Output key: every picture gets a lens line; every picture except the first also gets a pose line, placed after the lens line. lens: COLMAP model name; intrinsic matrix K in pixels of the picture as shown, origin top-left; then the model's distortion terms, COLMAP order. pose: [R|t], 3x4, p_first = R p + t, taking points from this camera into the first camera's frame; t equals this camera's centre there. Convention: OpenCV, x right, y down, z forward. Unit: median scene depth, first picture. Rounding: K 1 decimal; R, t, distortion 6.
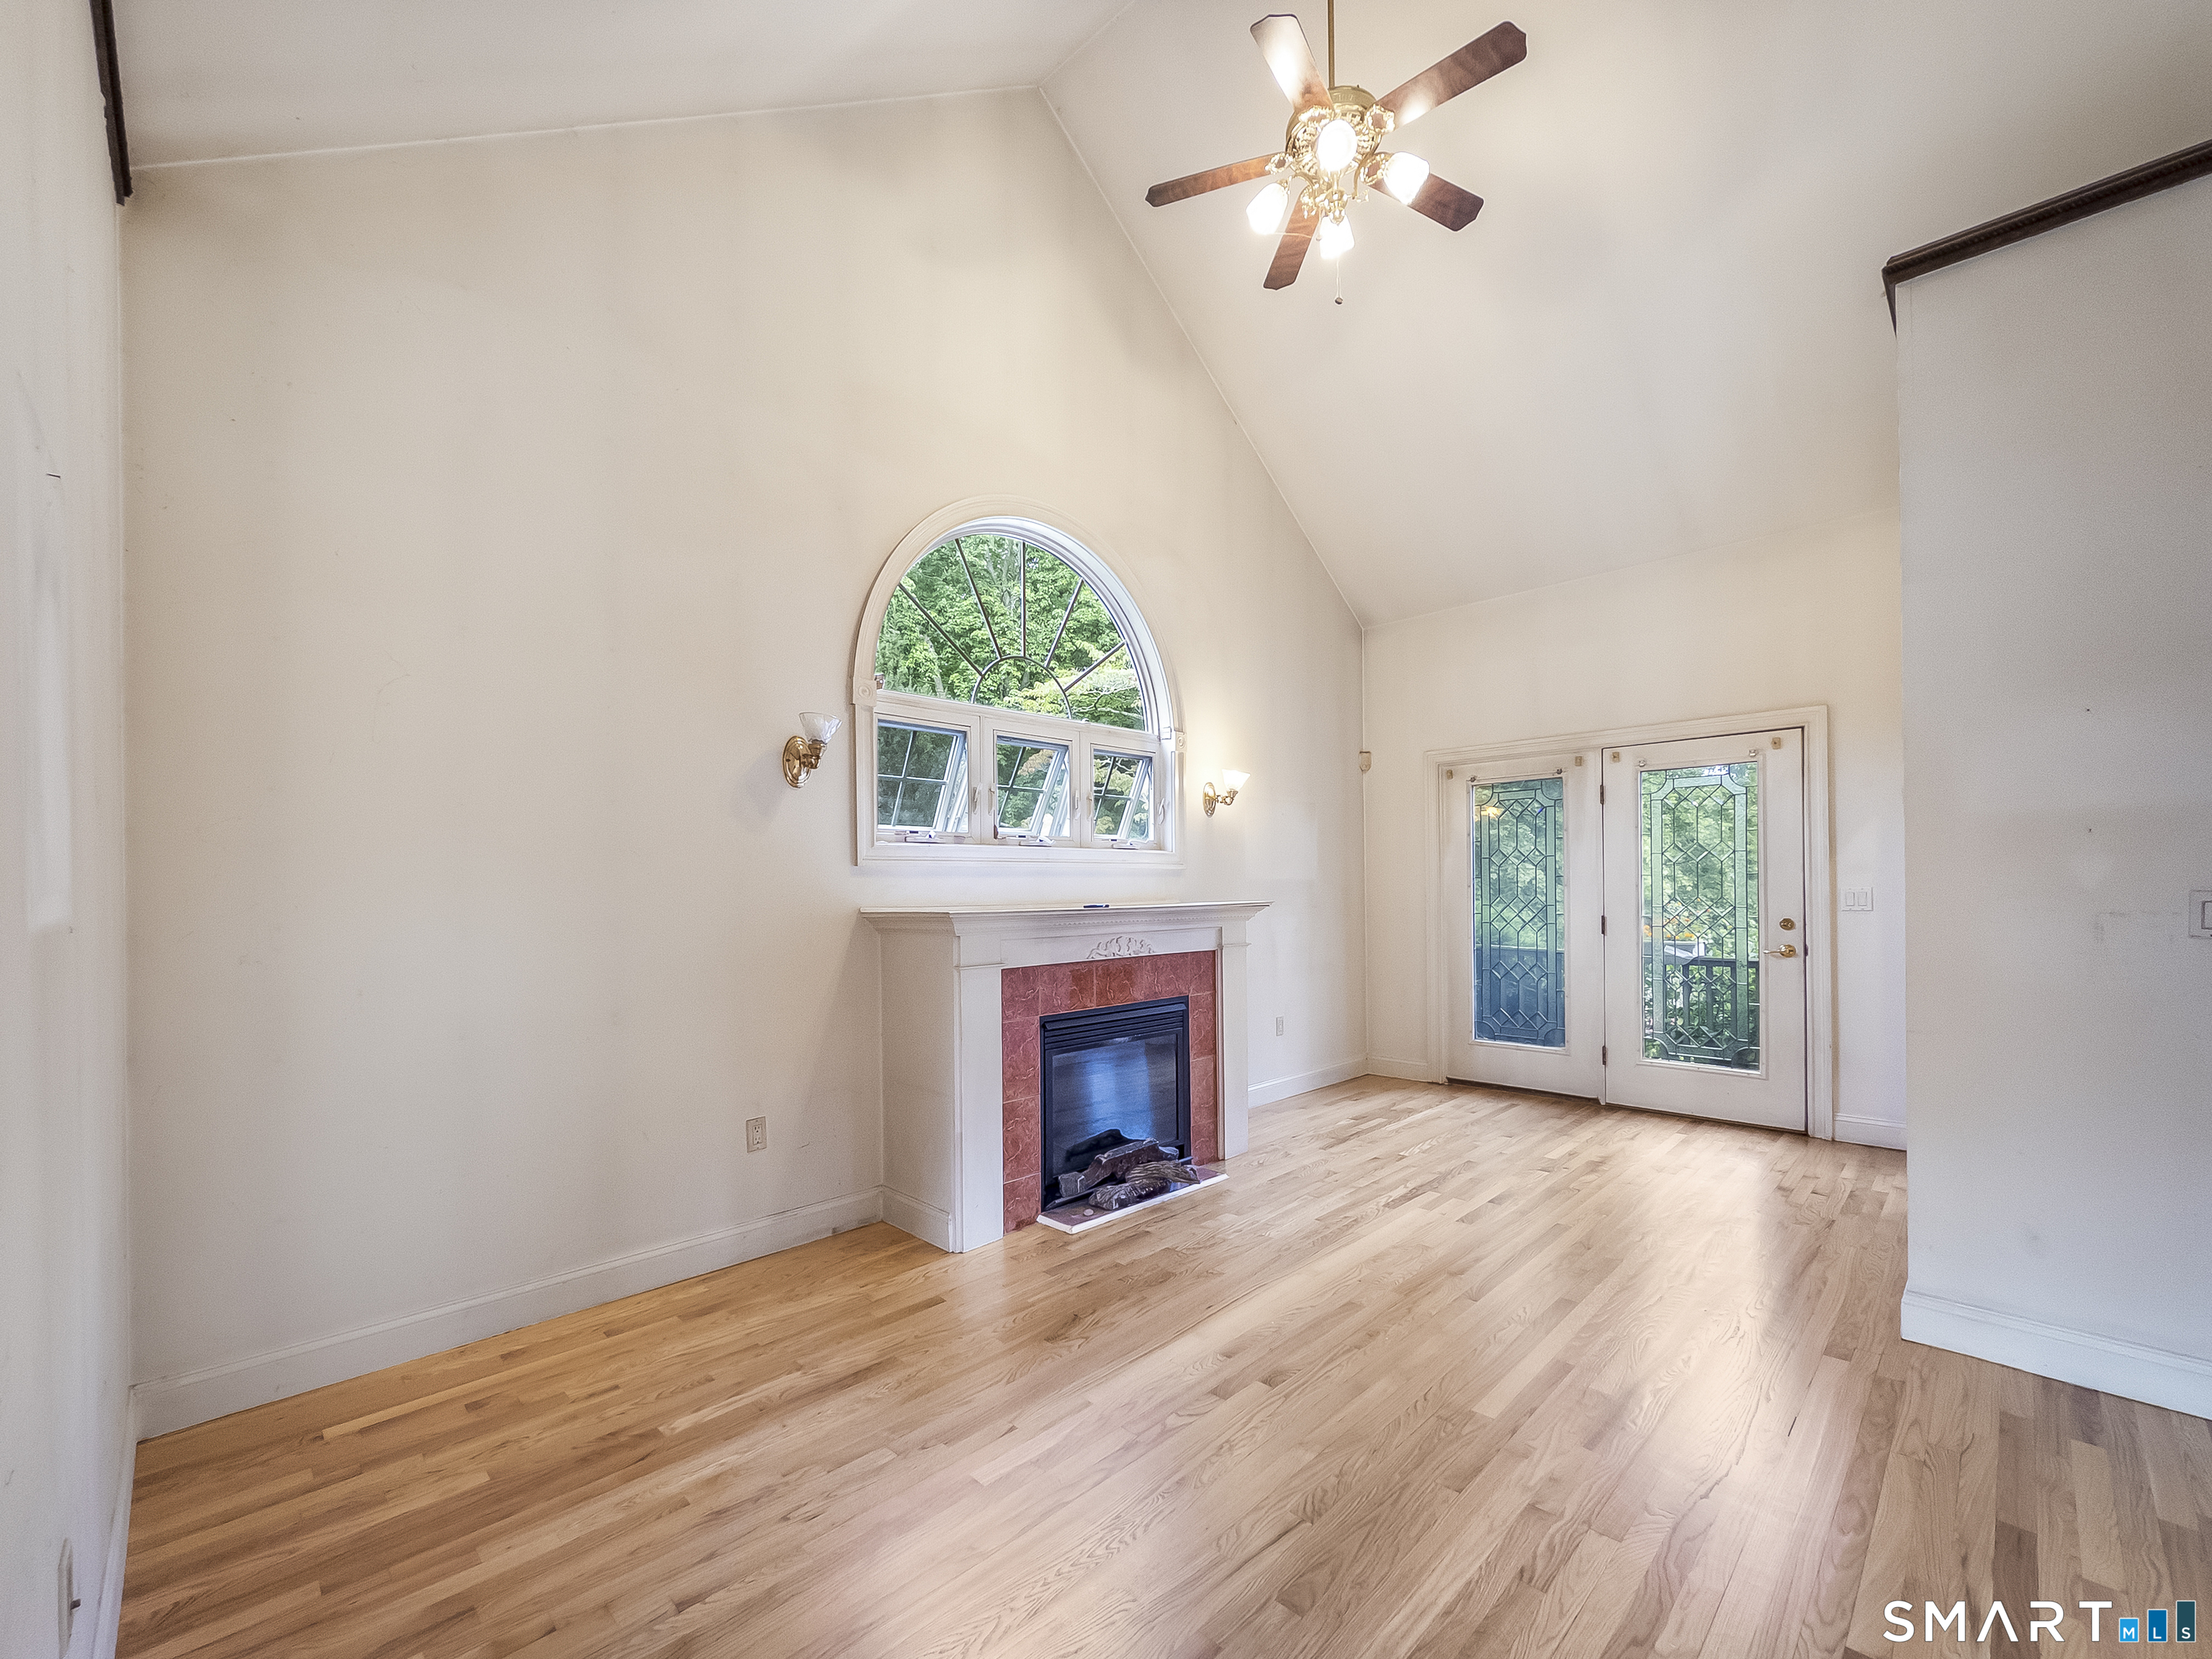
lens RADIAL K [[897.3, 0, 1121.7], [0, 897.3, 884.5], [0, 0, 1]] dist [-0.004593, 0.000002]
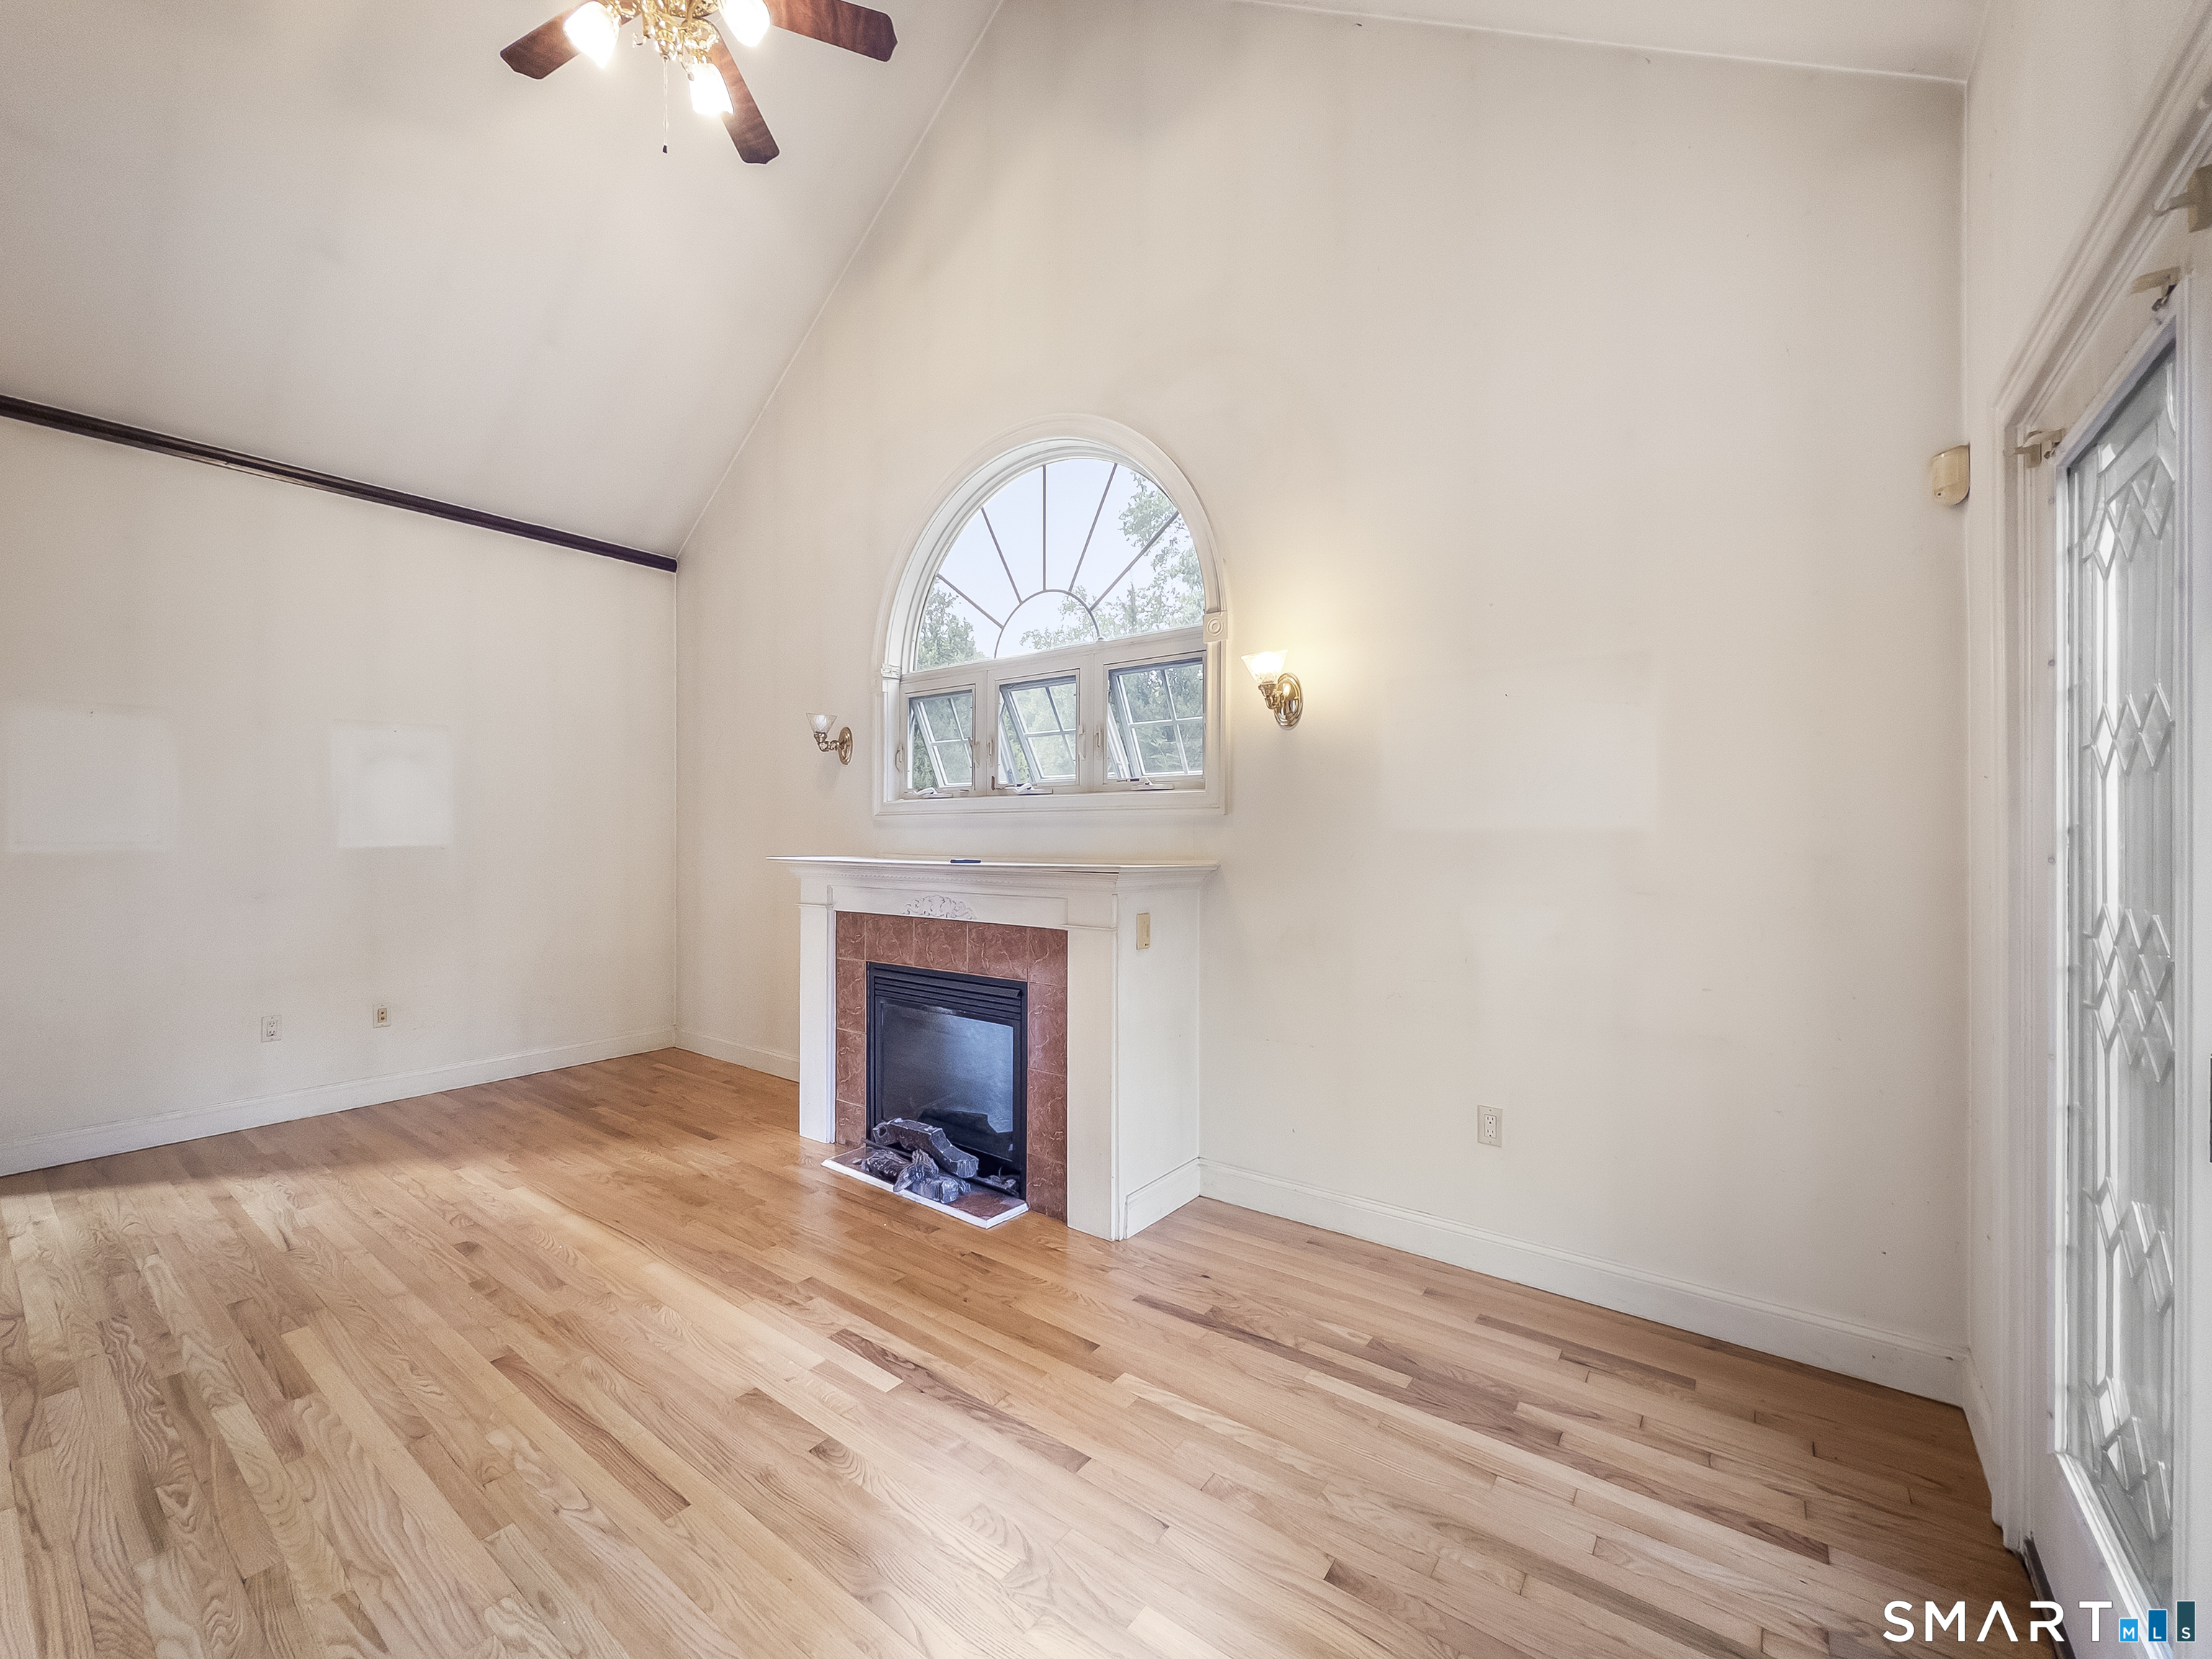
lens RADIAL K [[897.3, 0, 1117.1], [0, 897.3, 839.2], [0, 0, 1]] dist [-0.004593, 0.000002]
pose [[0.139386, 0.007180, -0.990212, 0.994510], [-0.001888, 0.999974, 0.006985, -0.004960], [0.990236, 0.000896, 0.139396, 1.139592]]
